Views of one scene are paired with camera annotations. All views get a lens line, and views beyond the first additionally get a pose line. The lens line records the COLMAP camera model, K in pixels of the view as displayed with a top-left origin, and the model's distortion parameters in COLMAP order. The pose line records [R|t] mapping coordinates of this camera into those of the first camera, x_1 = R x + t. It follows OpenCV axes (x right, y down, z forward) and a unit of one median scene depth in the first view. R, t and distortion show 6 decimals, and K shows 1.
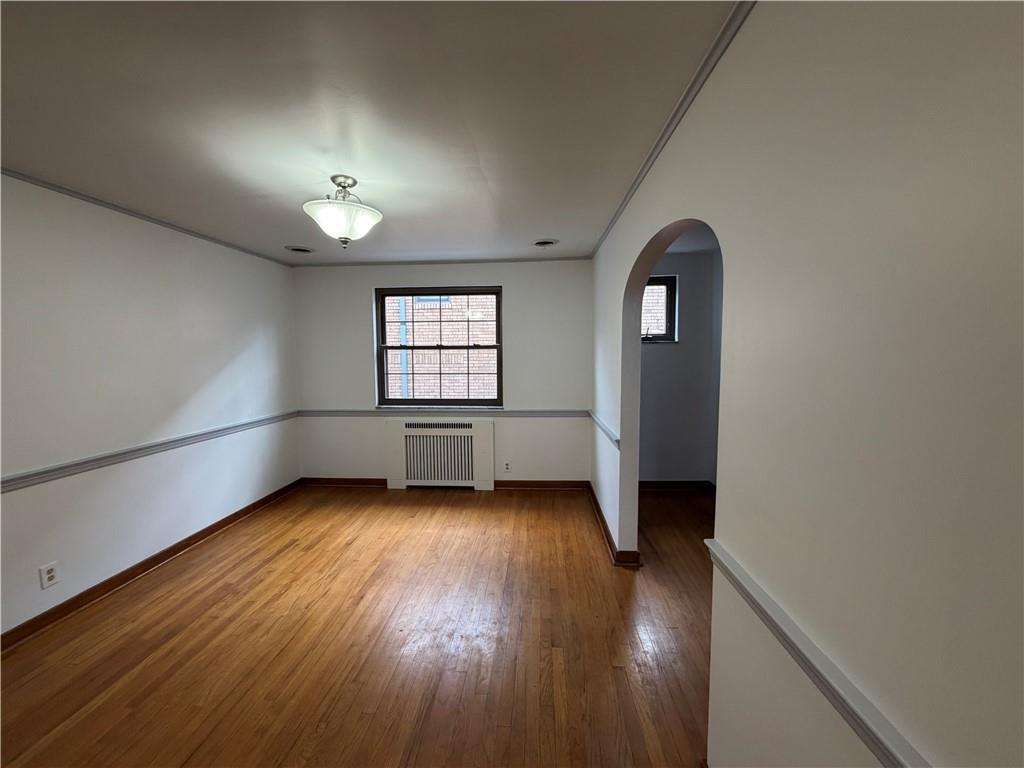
lens RADIAL K [[405.3, 0, 512.0], [0, 405.3, 384.0], [0, 0, 1]] dist [-0.000020, 0.000097]
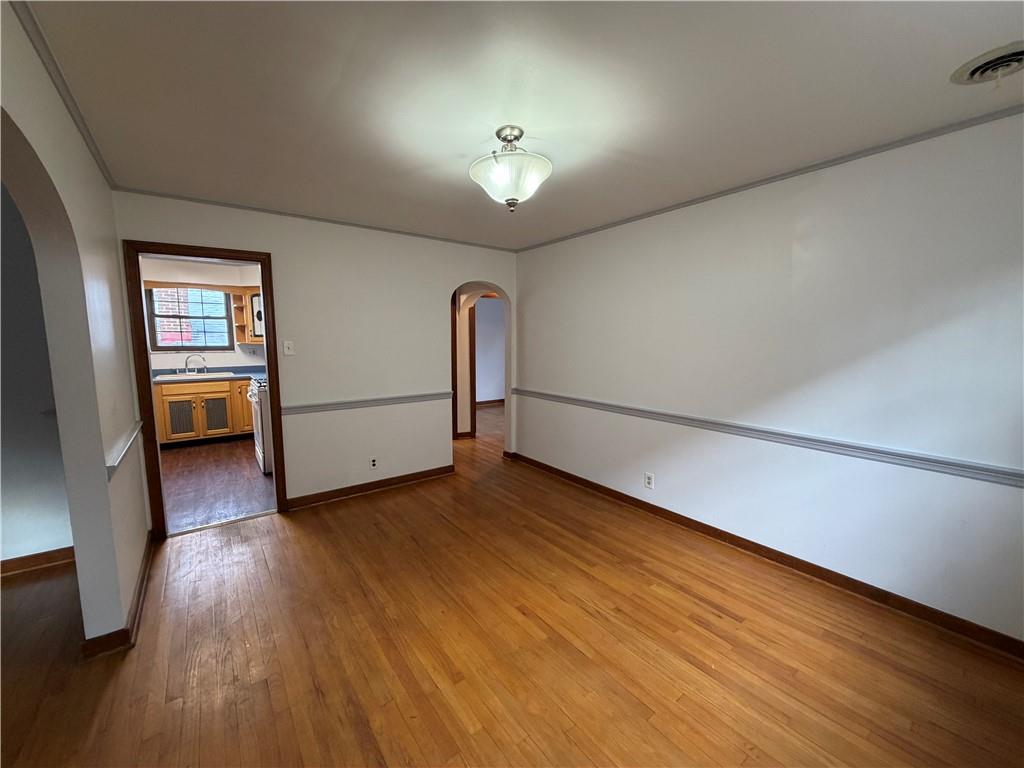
lens RADIAL K [[405.3, 0, 512.0], [0, 405.3, 384.0], [0, 0, 1]] dist [-0.000020, 0.000097]
pose [[-0.749815, 0.075572, -0.657318, 0.159751], [-0.052856, 0.983439, 0.173360, -0.091536], [0.659533, 0.164731, -0.733403, 1.350308]]
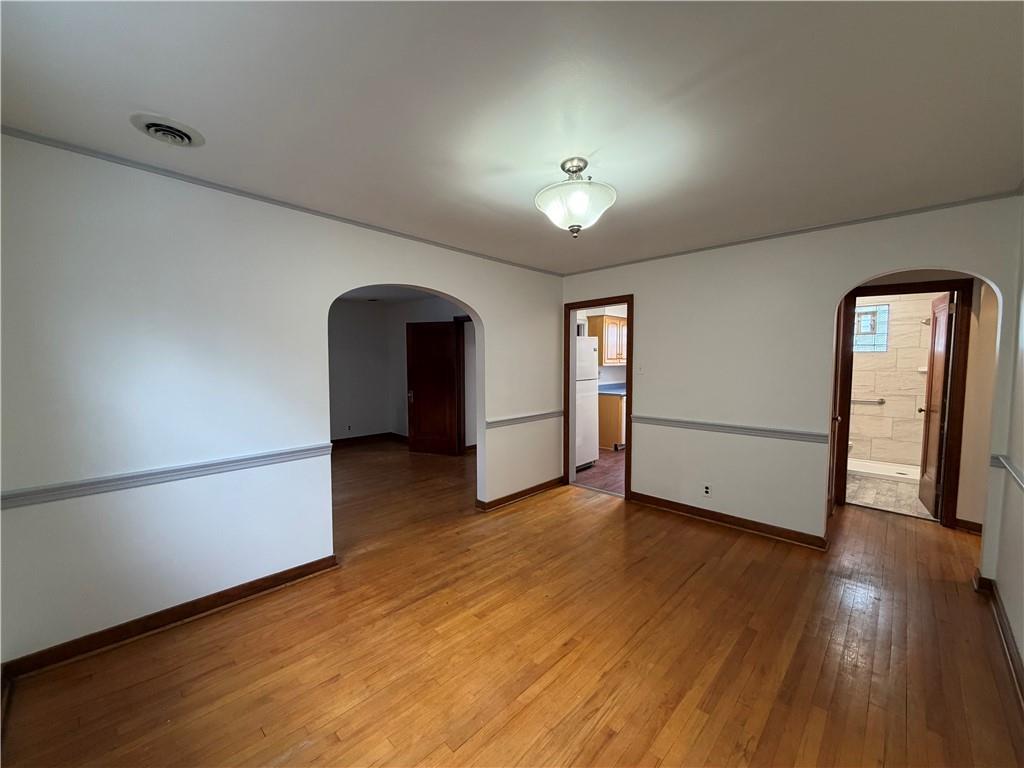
lens RADIAL K [[410.9, 0, 512.0], [0, 410.9, 384.0], [0, 0, 1]] dist [-0.001160, -0.000084]
pose [[-0.766174, -0.035369, 0.641660, -0.708841], [0.053715, 0.991466, 0.118788, -0.097159], [-0.640385, 0.125479, -0.757735, 1.443100]]
